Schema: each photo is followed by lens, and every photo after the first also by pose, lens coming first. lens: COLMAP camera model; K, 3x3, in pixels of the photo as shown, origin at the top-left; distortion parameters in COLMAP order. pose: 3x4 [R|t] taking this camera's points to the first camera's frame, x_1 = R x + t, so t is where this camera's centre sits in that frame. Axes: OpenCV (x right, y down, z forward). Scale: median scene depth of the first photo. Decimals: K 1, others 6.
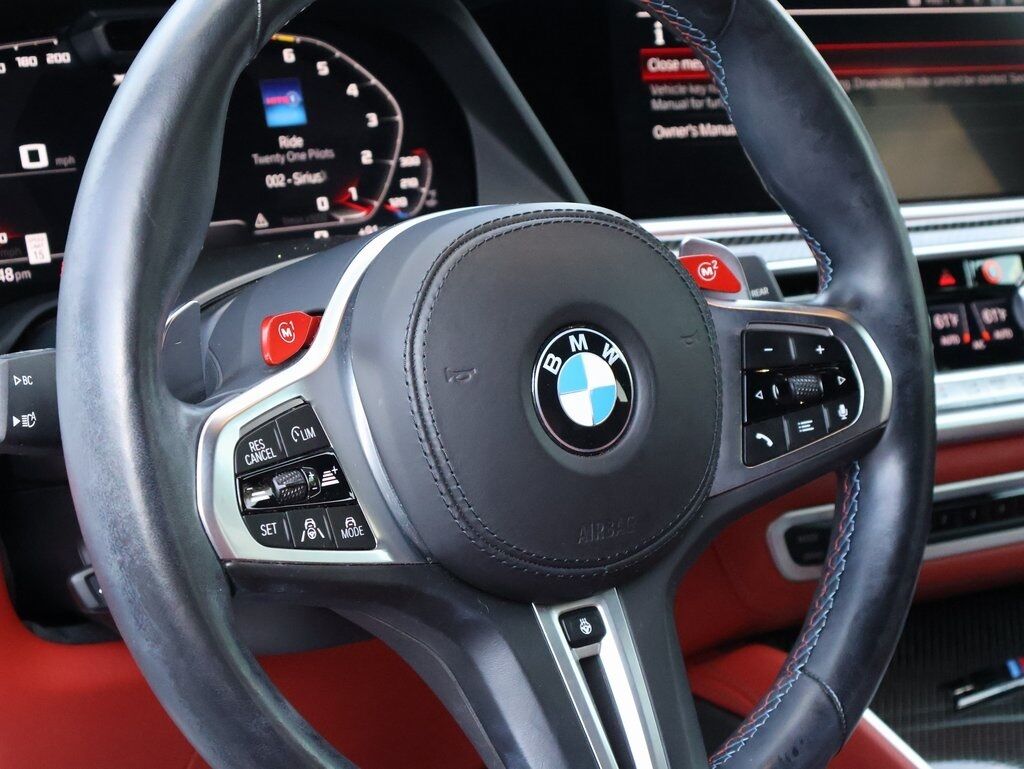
lens RADIAL K [[2081.3, 0, 511.8], [0, 2081.3, 384.1], [0, 0, 1]] dist [0.051888, 0.000000]
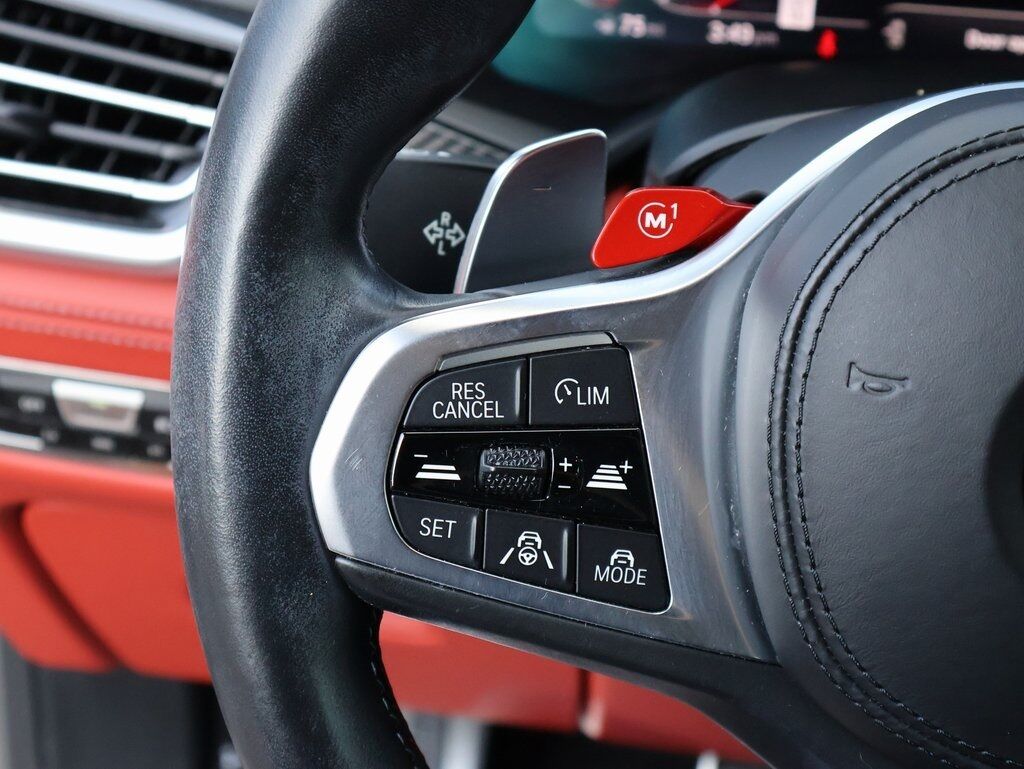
lens RADIAL K [[1810.3, 0, 512.2], [0, 1810.3, 385.8], [0, 0, 1]] dist [0.002048, 0.000000]
pose [[0.709115, 0.331513, -0.622299, 0.208451], [-0.223446, 0.942743, 0.247603, -0.102518], [0.668751, -0.036528, 0.742588, 0.600799]]
